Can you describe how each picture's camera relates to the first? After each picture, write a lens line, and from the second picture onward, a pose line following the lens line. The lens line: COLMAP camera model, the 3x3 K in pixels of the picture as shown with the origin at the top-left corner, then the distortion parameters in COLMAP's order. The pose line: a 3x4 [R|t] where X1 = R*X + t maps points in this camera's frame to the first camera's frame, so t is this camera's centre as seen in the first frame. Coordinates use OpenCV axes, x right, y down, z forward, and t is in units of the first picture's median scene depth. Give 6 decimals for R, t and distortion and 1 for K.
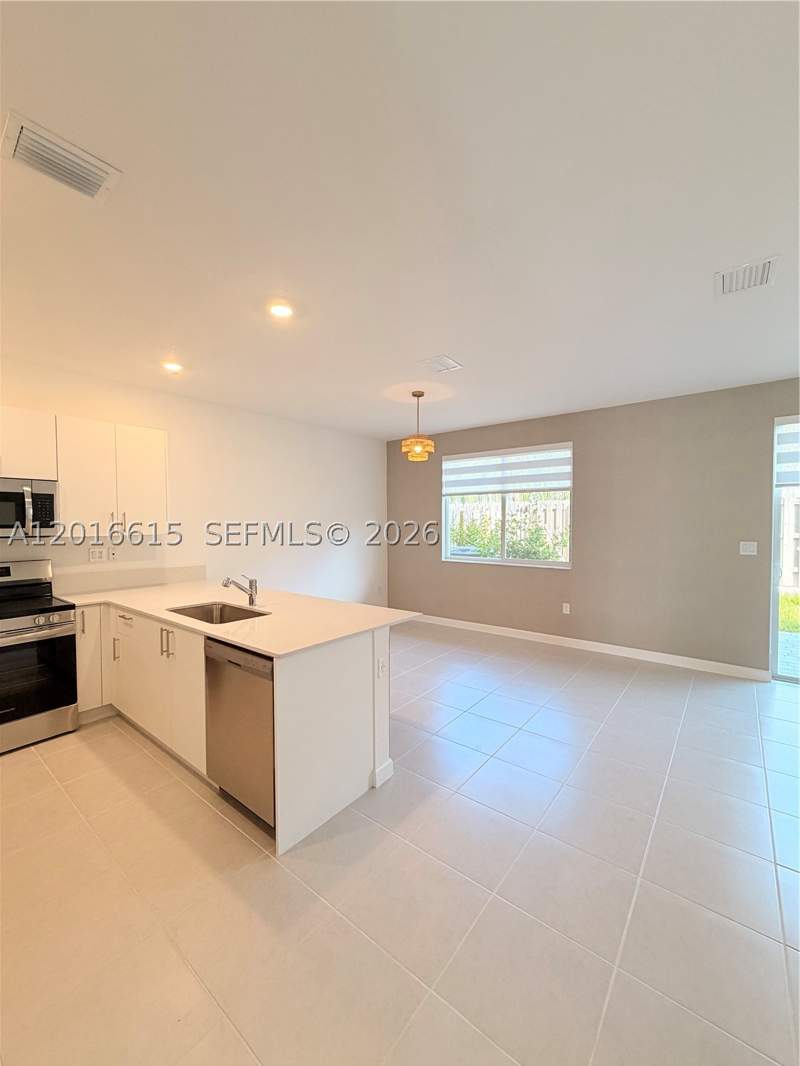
lens RADIAL K [[396.5, 0, 400.0], [0, 396.5, 533.0], [0, 0, 1]] dist [-0.024528, 0.000028]
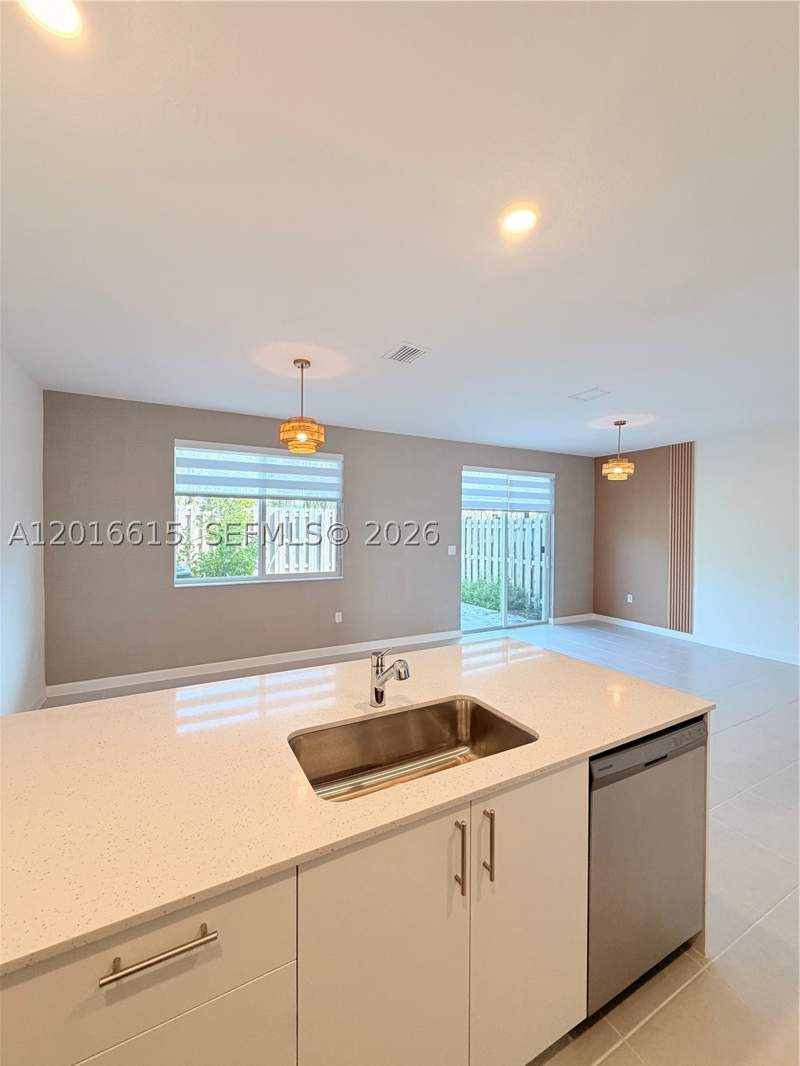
lens RADIAL K [[424.1, 0, 400.0], [0, 424.1, 533.0], [0, 0, 1]] dist [0.001844, 0.000418]
pose [[0.404294, 0.002604, 0.914625, -0.518757], [0.025756, 0.999567, -0.014231, -0.005819], [-0.914266, 0.029311, 0.404052, 0.408761]]
